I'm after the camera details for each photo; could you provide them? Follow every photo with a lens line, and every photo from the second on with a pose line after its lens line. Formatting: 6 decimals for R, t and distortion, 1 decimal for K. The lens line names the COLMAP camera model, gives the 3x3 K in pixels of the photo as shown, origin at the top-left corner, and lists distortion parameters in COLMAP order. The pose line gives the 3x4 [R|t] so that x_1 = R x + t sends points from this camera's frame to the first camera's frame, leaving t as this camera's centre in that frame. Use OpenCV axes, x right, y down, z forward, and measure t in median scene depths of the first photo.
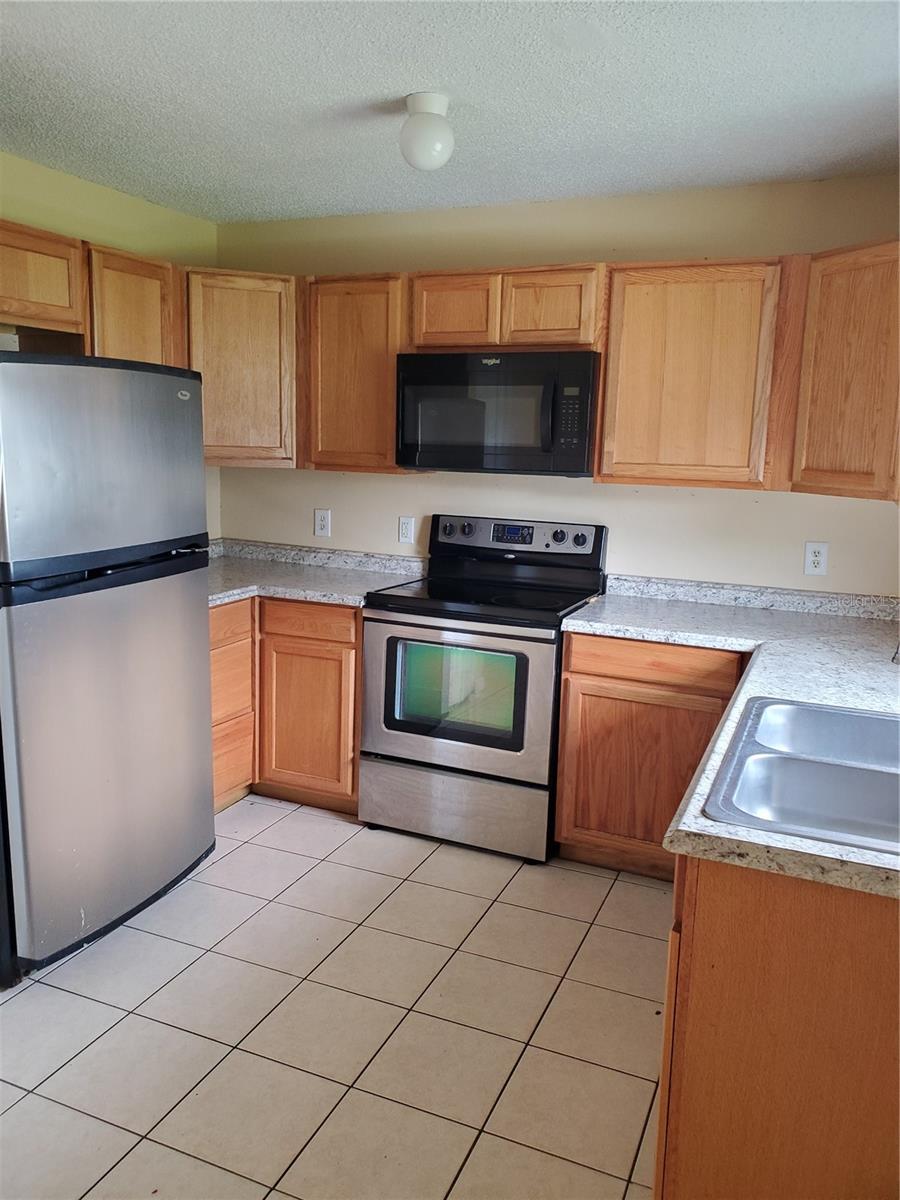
lens RADIAL K [[925.3, 0, 448.2], [0, 925.3, 603.2], [0, 0, 1]] dist [-0.008215, -0.007166]
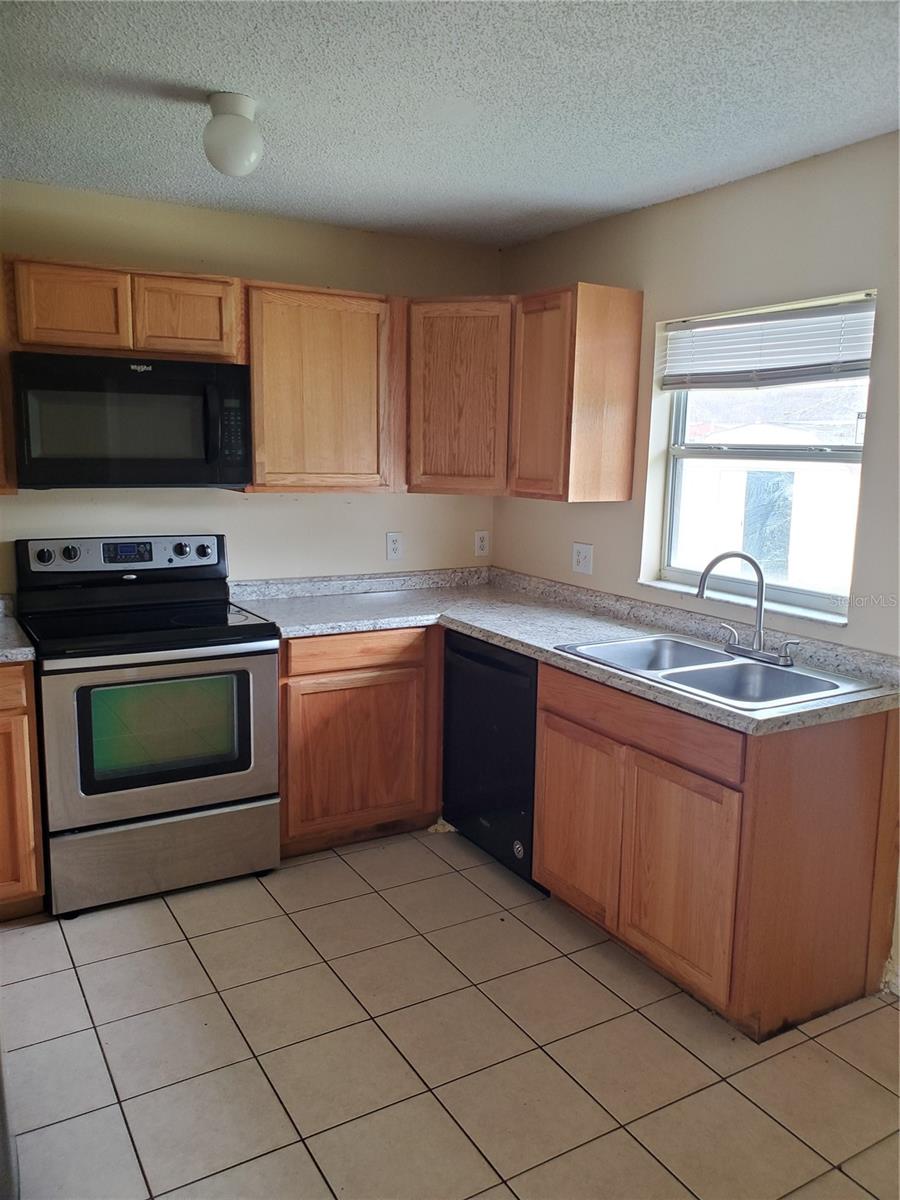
lens RADIAL K [[925.3, 0, 450.5], [0, 925.3, 597.7], [0, 0, 1]] dist [-0.008215, -0.007166]
pose [[0.584647, -0.142730, 0.798634, -0.549215], [0.140800, 0.987315, 0.073377, -0.059951], [-0.798976, 0.069549, 0.597327, 0.220207]]
